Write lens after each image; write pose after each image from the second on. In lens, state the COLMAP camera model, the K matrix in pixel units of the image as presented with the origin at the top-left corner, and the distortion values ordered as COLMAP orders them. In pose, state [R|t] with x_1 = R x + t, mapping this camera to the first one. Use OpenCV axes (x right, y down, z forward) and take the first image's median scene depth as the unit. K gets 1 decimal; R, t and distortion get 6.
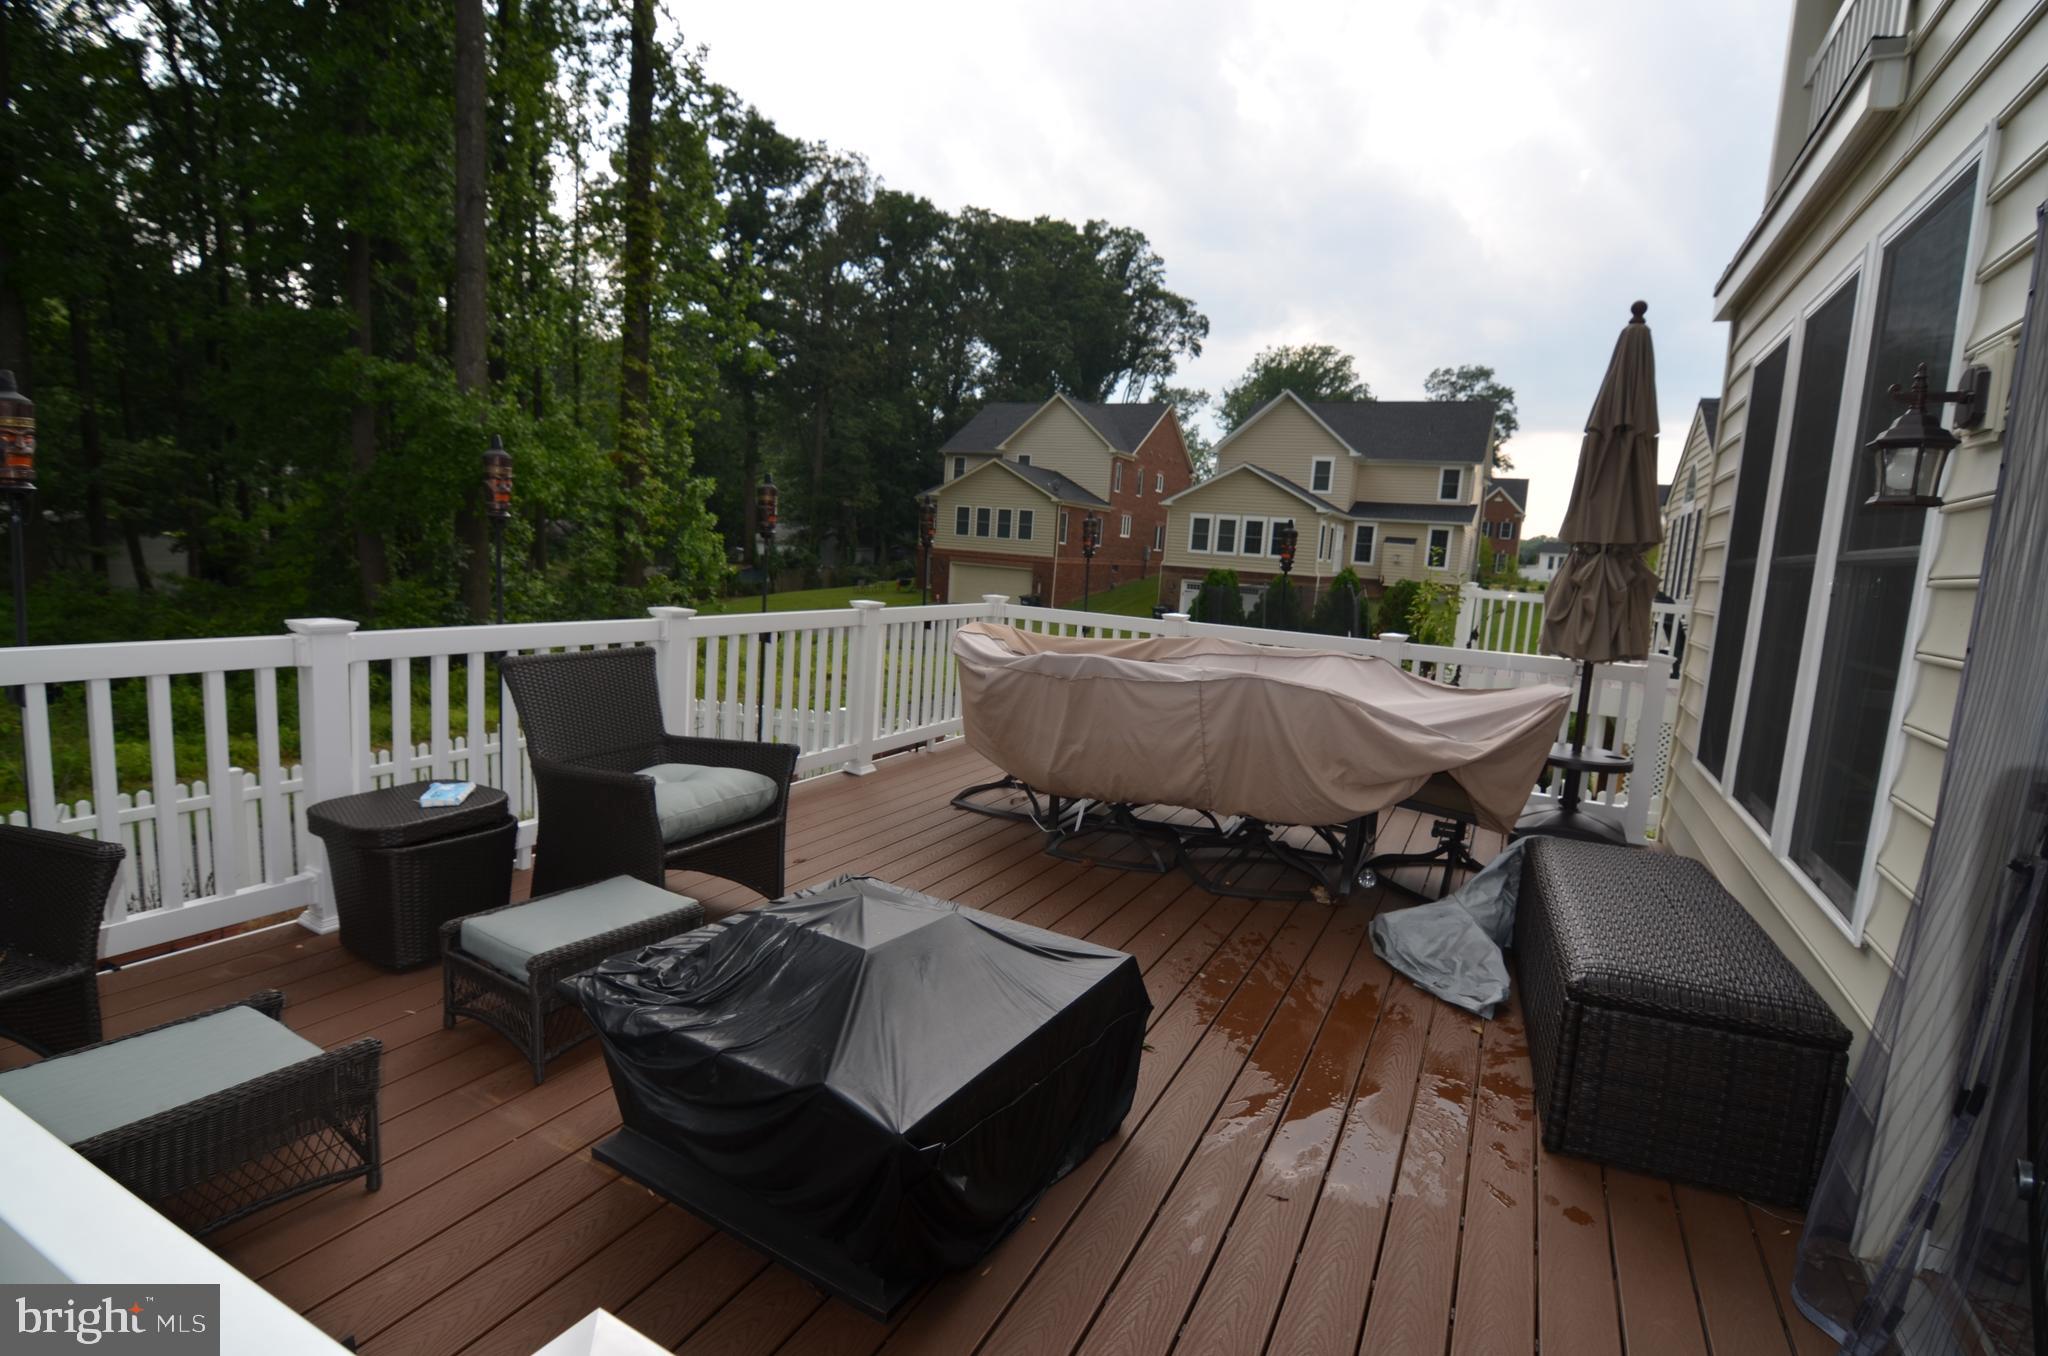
lens RADIAL K [[979.2, 0, 1041.4], [0, 979.2, 675.1], [0, 0, 1]] dist [-0.003025, -0.015129]
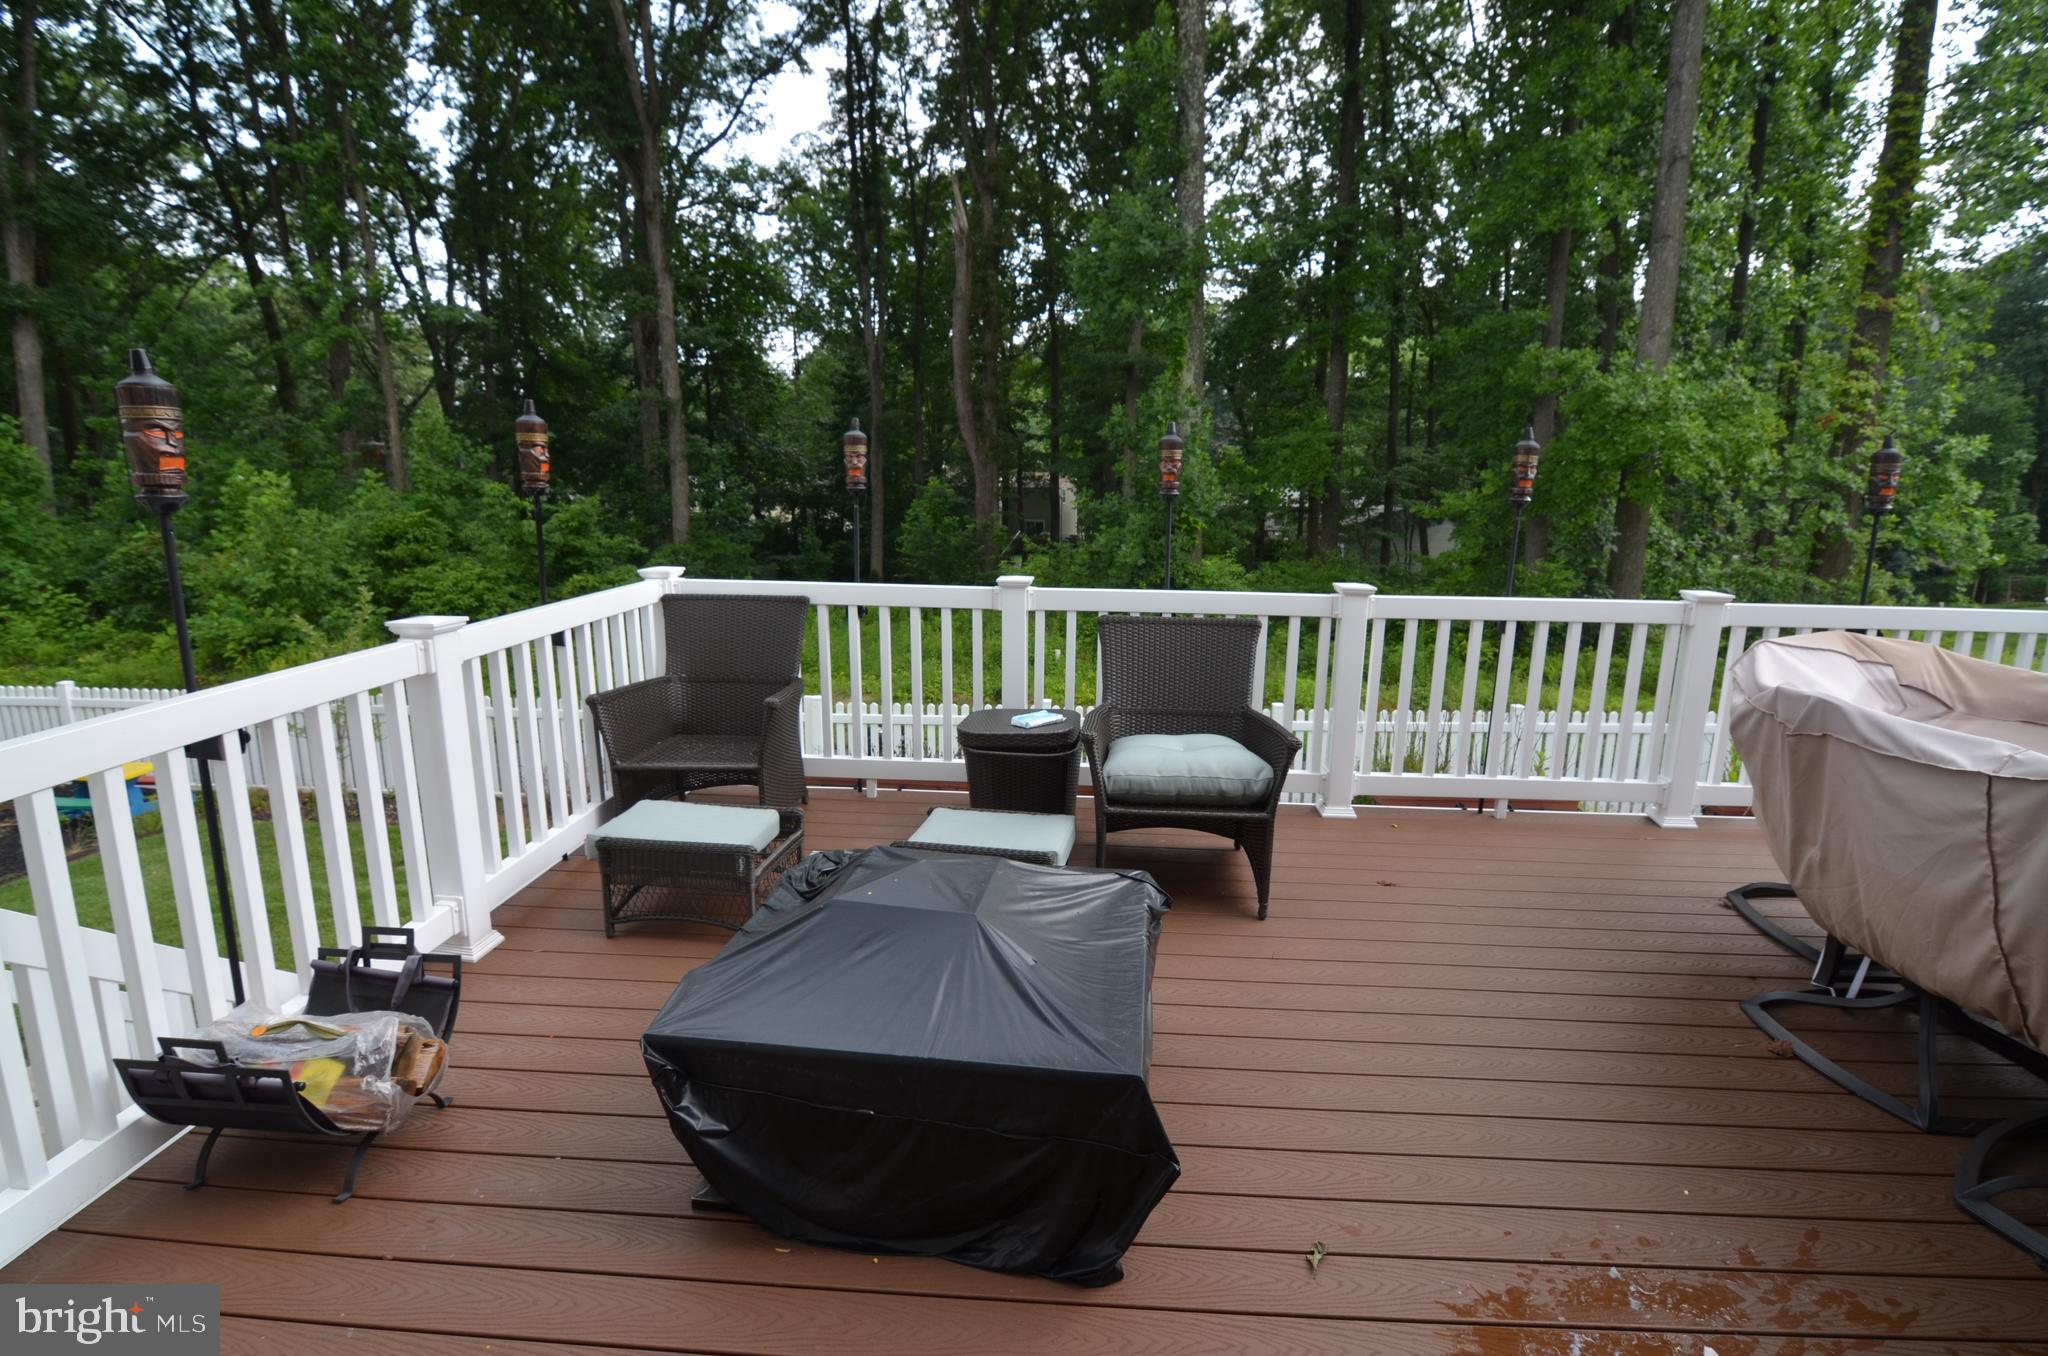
lens RADIAL K [[979.2, 0, 1041.4], [0, 979.2, 675.1], [0, 0, 1]] dist [-0.003025, -0.015129]
pose [[0.395133, 0.123512, -0.910283, 0.284907], [-0.109732, 0.990171, 0.086720, -0.023509], [0.912046, 0.065621, 0.404803, 0.265843]]
